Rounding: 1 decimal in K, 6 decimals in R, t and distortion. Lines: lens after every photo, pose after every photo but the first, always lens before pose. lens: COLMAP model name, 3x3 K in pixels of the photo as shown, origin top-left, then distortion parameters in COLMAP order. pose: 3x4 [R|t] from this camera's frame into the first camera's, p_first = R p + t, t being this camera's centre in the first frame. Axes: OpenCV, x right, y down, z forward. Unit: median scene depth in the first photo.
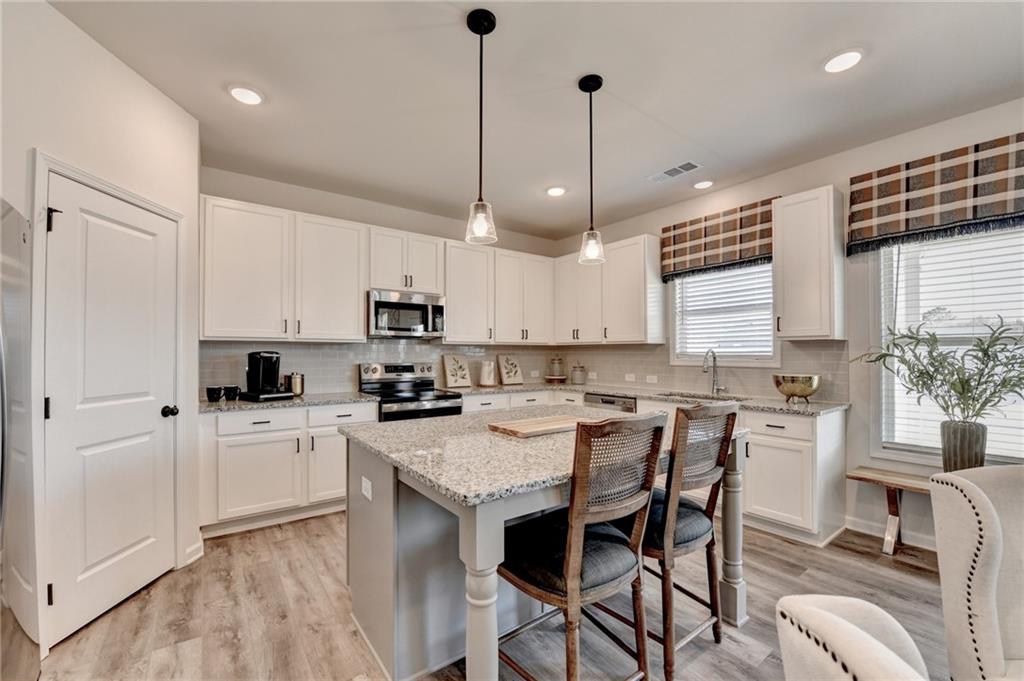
lens RADIAL K [[415.5, 0, 508.2], [0, 415.5, 349.9], [0, 0, 1]] dist [-0.014629, -0.000499]
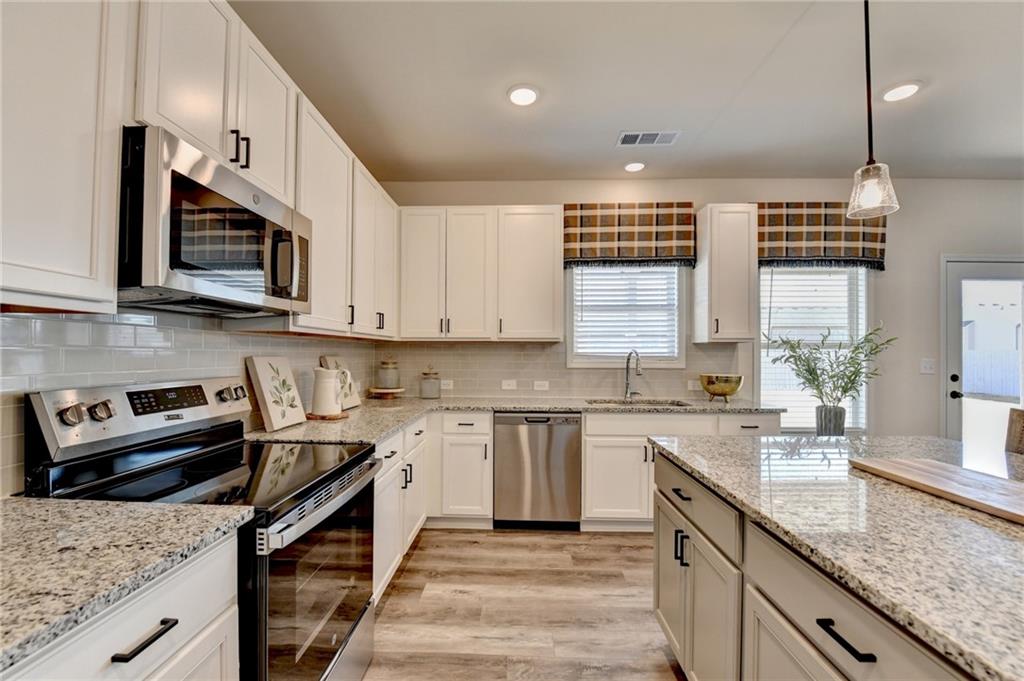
lens RADIAL K [[415.5, 0, 508.2], [0, 415.5, 349.9], [0, 0, 1]] dist [-0.014629, -0.000499]
pose [[0.627289, 0.006379, 0.778760, -0.374159], [-0.010621, 0.999944, 0.000364, 0.001390], [-0.778714, -0.008500, 0.627322, 0.603912]]
